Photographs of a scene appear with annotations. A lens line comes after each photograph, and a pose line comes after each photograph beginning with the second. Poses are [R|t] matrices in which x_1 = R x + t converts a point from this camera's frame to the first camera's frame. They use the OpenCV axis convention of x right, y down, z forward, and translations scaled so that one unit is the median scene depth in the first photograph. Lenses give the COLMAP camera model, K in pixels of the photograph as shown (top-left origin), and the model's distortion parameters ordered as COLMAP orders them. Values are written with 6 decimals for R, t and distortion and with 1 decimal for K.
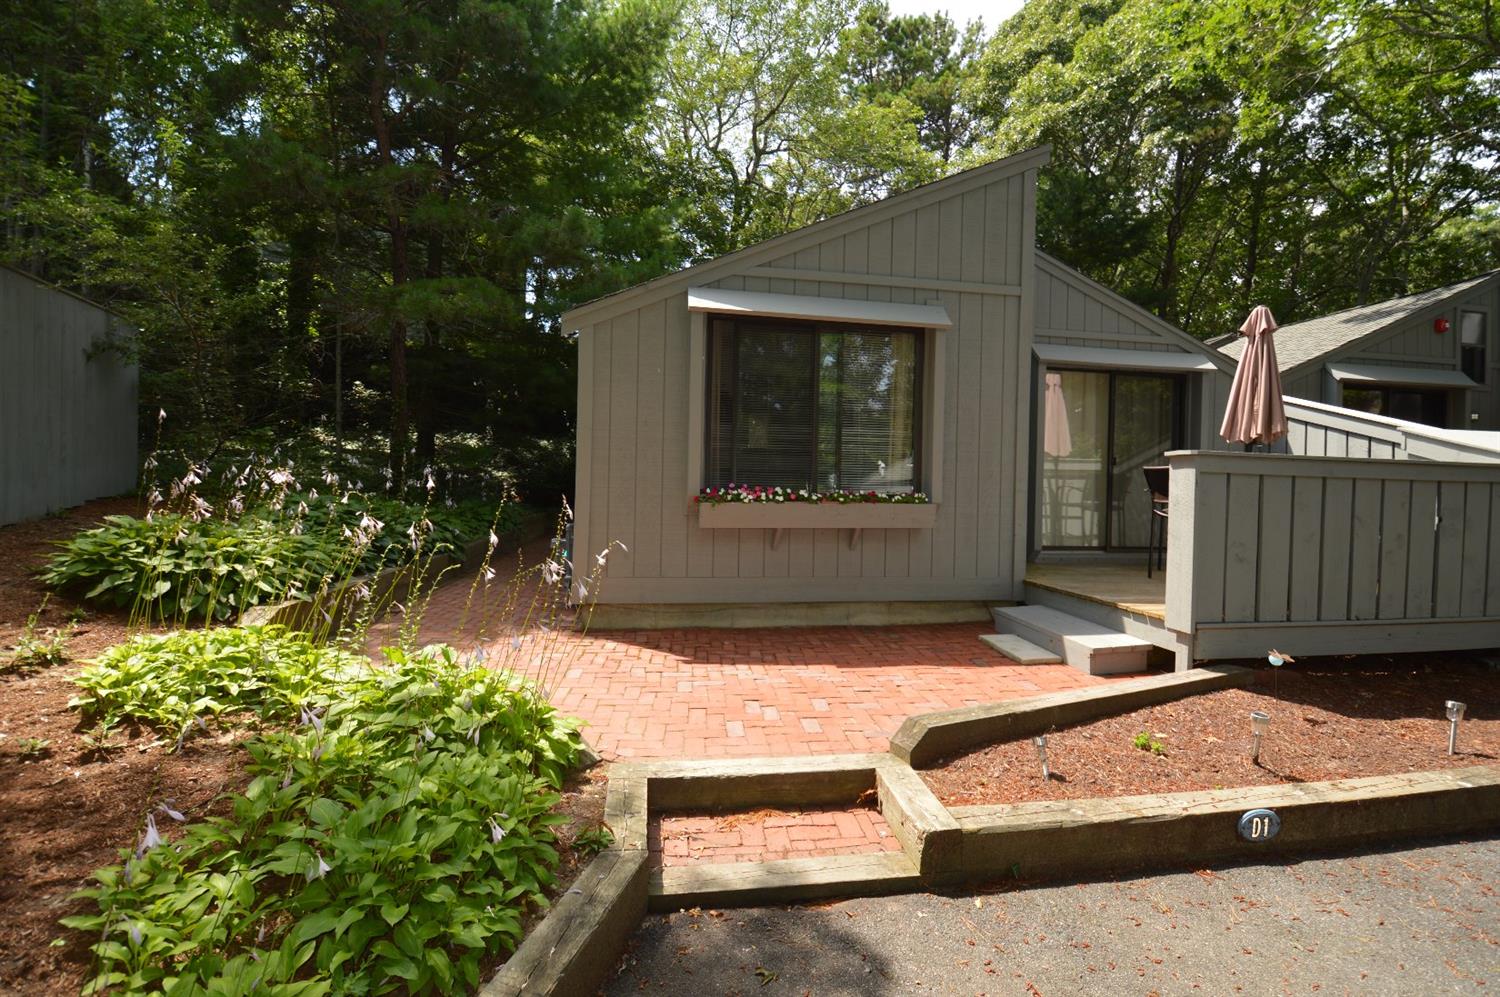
lens RADIAL K [[660.7, 0, 771.4], [0, 660.7, 492.5], [0, 0, 1]] dist [0.009502, -0.017763]
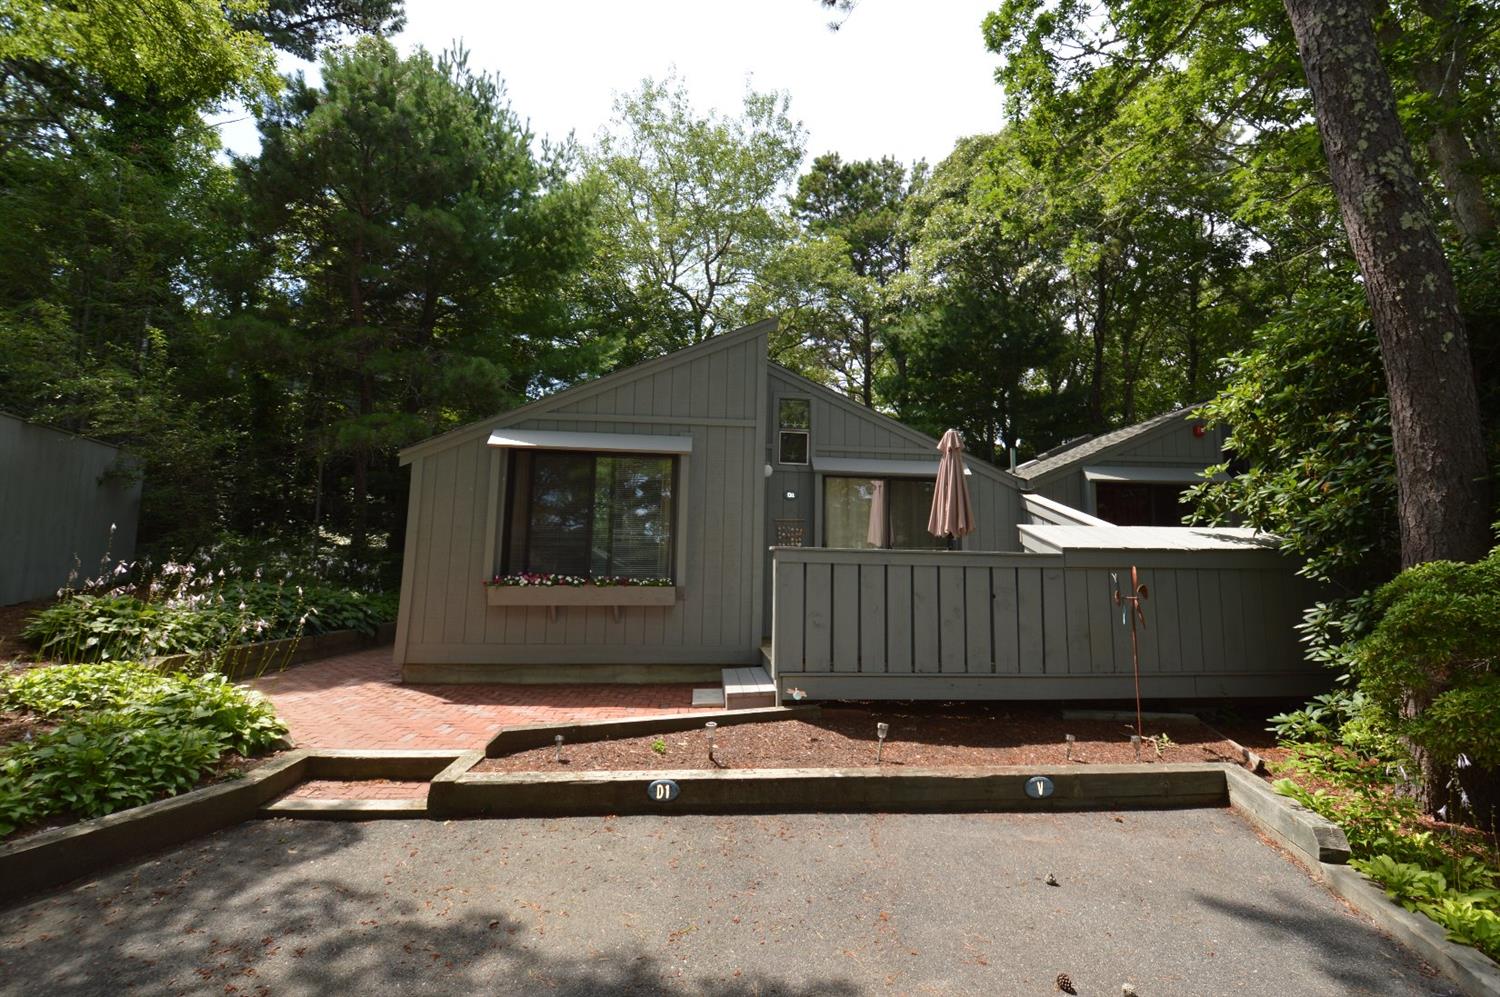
lens RADIAL K [[660.7, 0, 771.4], [0, 660.7, 492.5], [0, 0, 1]] dist [0.009502, -0.017763]
pose [[0.997124, -0.014803, -0.074324, 0.567244], [0.004813, 0.991126, -0.132836, 0.007504], [0.075631, 0.132097, 0.988347, -0.314726]]
